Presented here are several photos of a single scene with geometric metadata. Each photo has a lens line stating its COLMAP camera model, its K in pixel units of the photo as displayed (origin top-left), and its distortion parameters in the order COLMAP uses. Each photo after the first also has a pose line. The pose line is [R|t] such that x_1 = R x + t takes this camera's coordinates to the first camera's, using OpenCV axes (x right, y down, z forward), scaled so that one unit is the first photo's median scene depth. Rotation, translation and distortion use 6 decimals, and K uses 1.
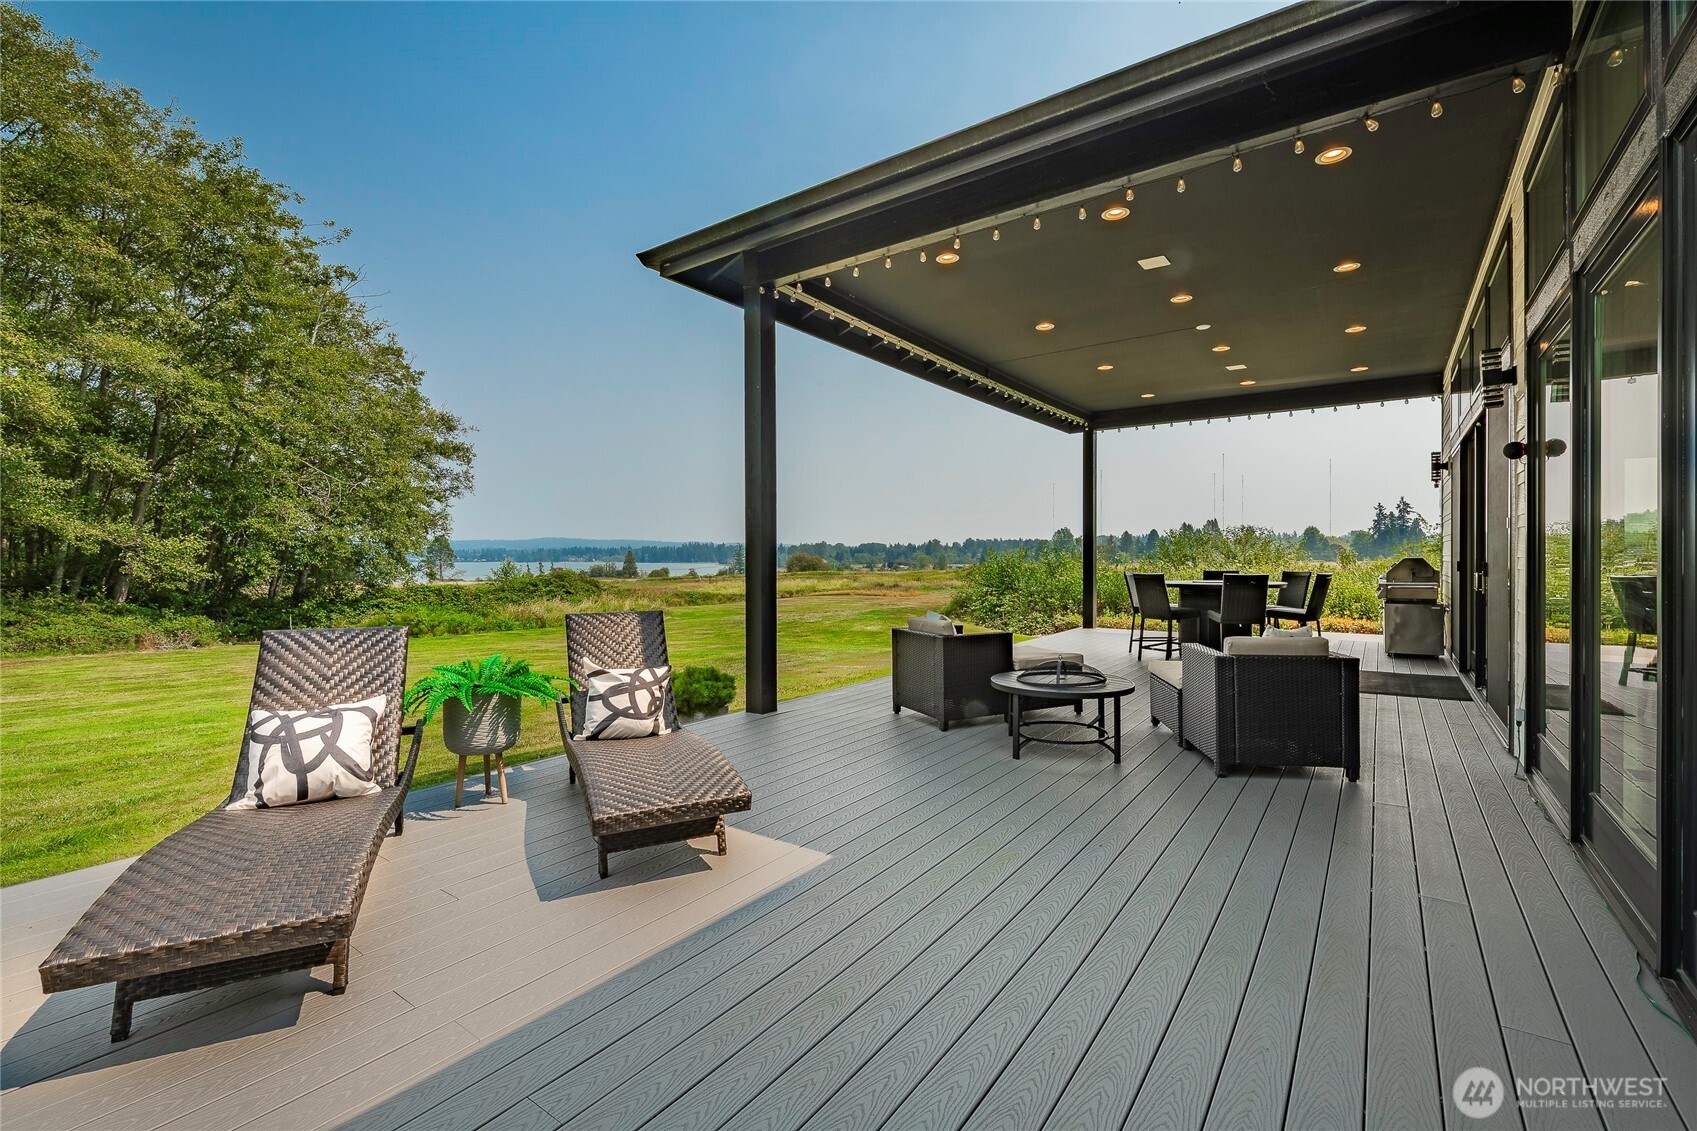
lens RADIAL K [[746.3, 0, 833.7], [0, 746.3, 559.2], [0, 0, 1]] dist [0.000529, -0.000243]
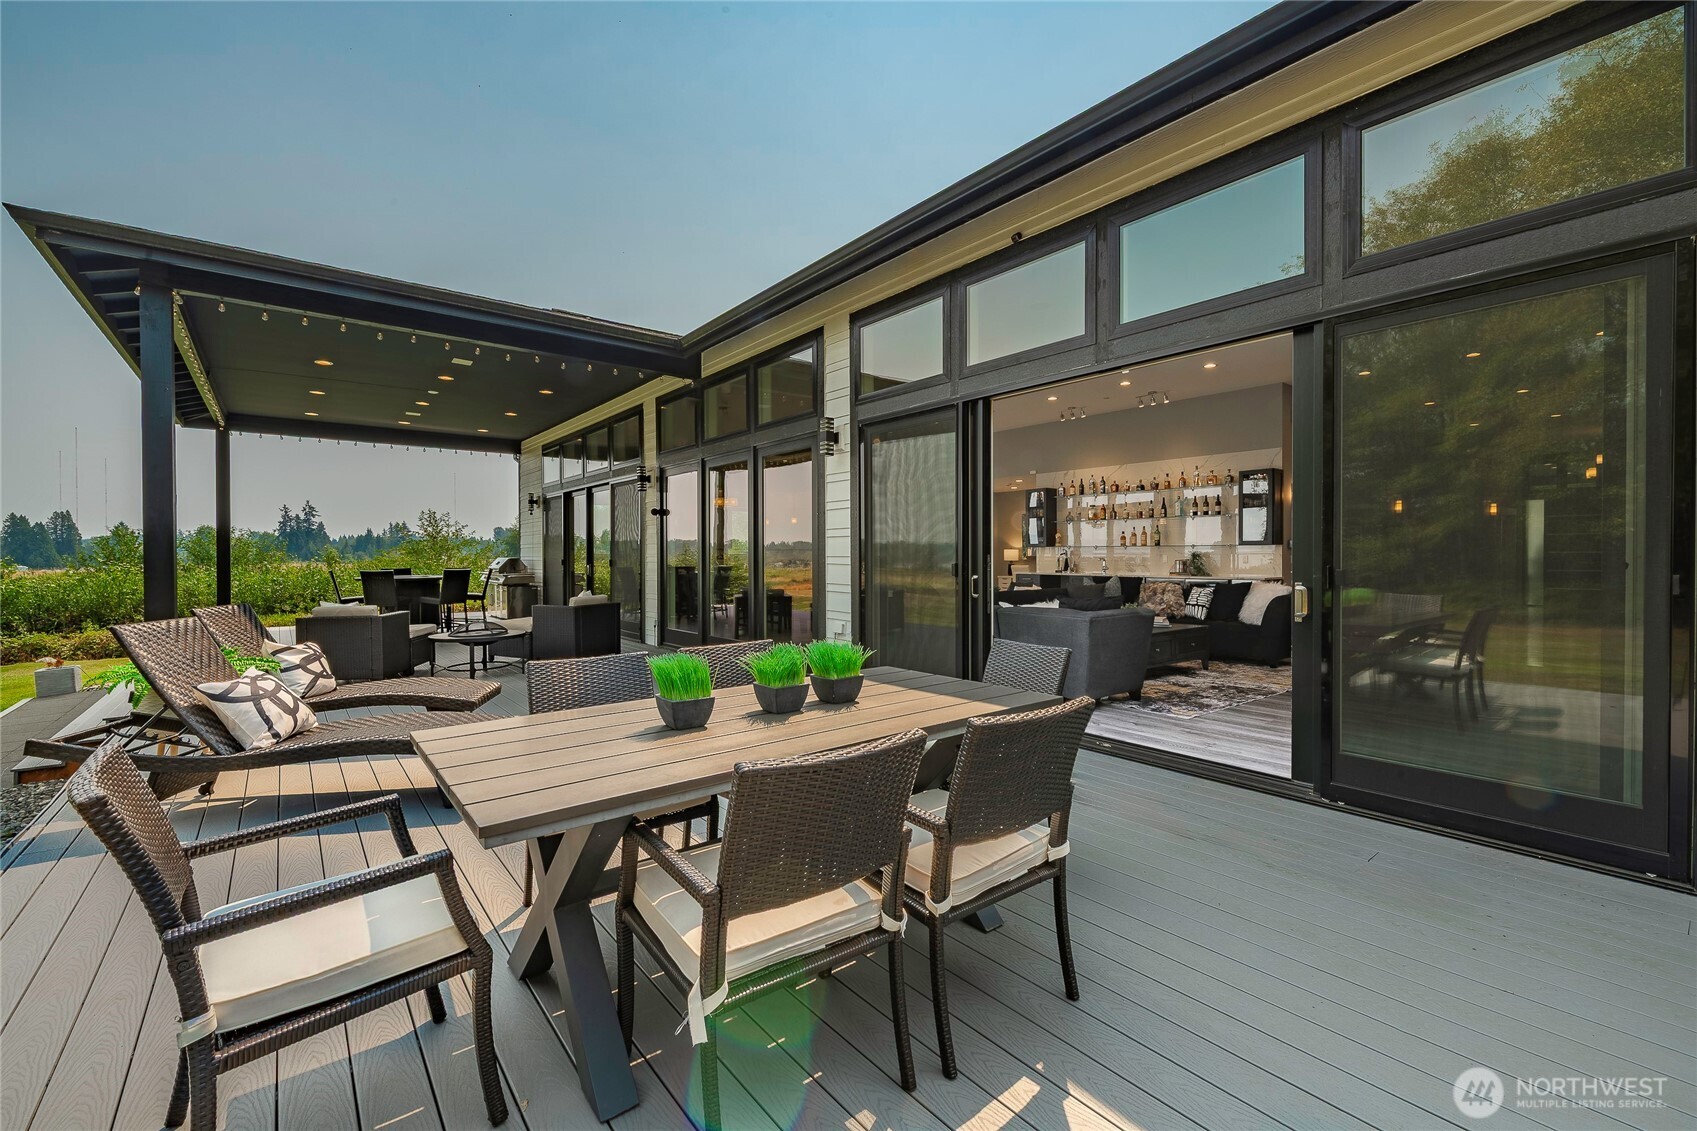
lens RADIAL K [[720.4, 0, 871.8], [0, 720.4, 565.5], [0, 0, 1]] dist [0.003761, 0.000110]
pose [[0.254083, -0.011816, 0.967110, -0.438550], [0.006112, 0.999925, 0.010611, 0.001504], [-0.967163, 0.003215, 0.254136, -0.092746]]
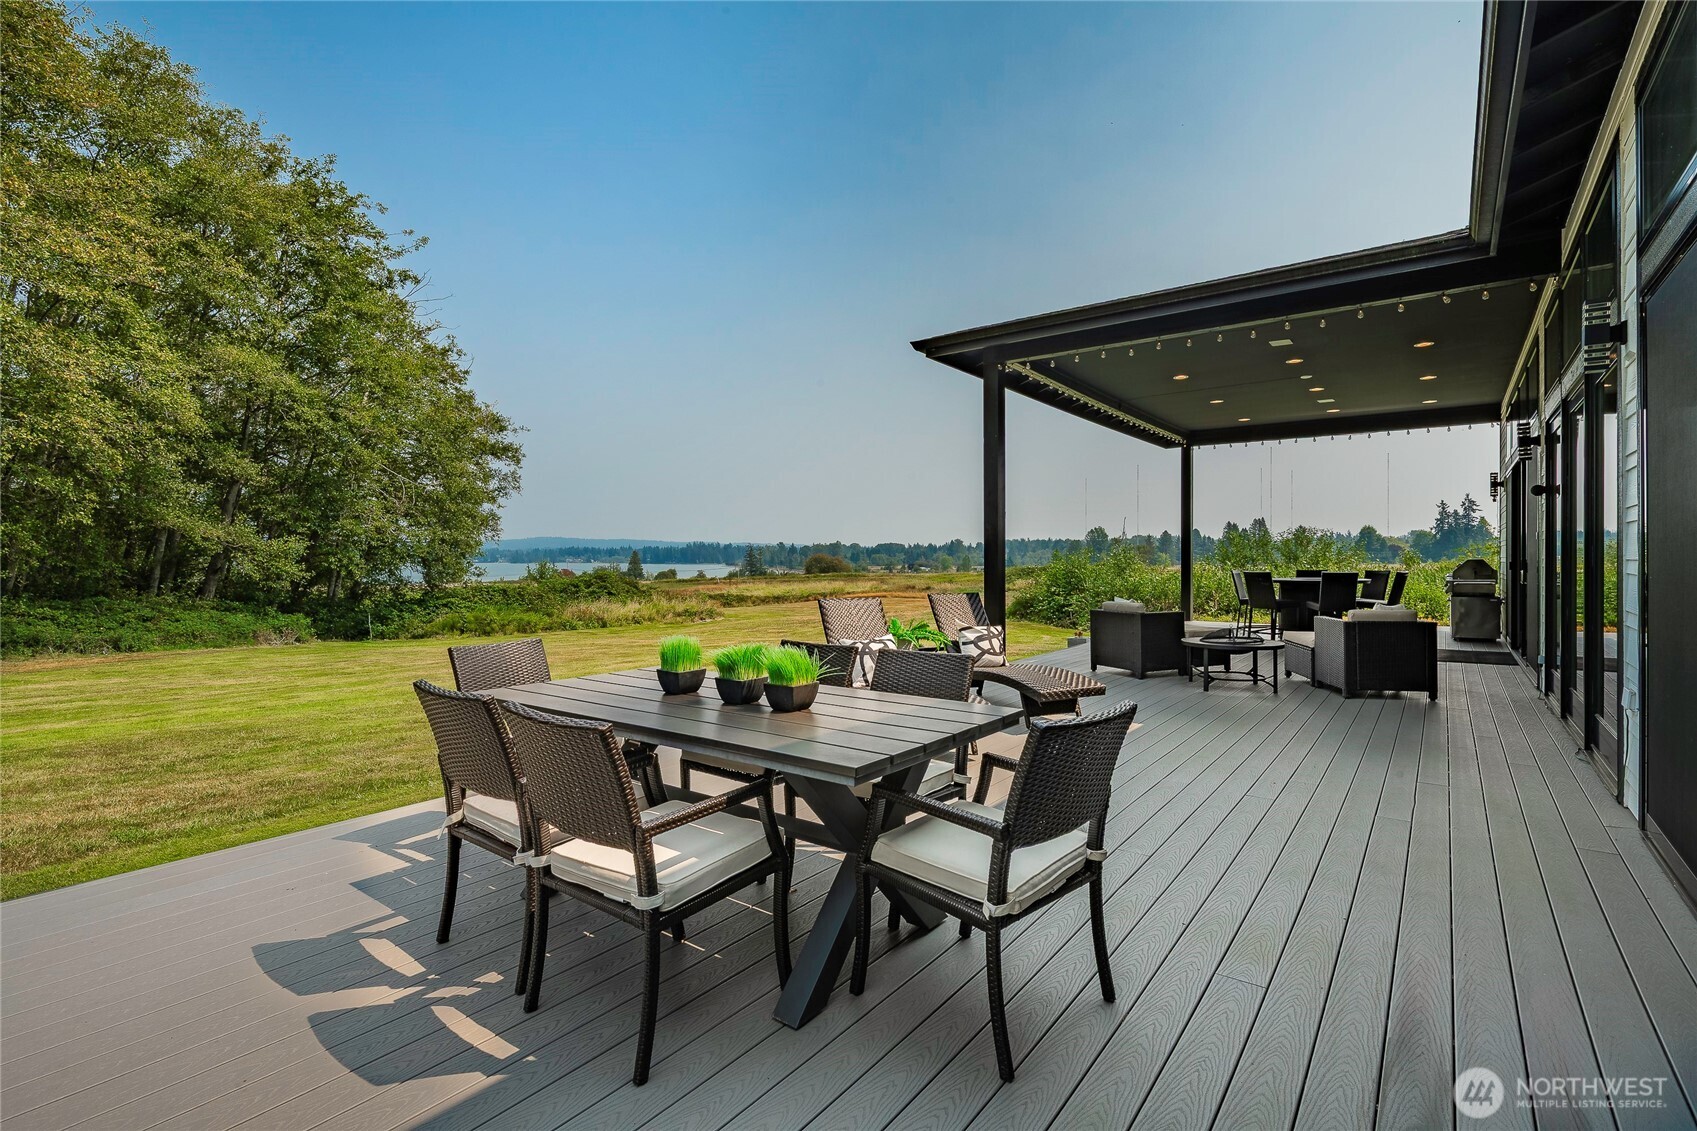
lens RADIAL K [[796.2, 0, 837.7], [0, 796.2, 558.0], [0, 0, 1]] dist [0.006303, -0.001831]
pose [[0.999859, 0.001521, -0.016704, -0.202649], [-0.001570, 0.999994, -0.002954, 0.001154], [0.016700, 0.002980, 0.999856, -0.268737]]
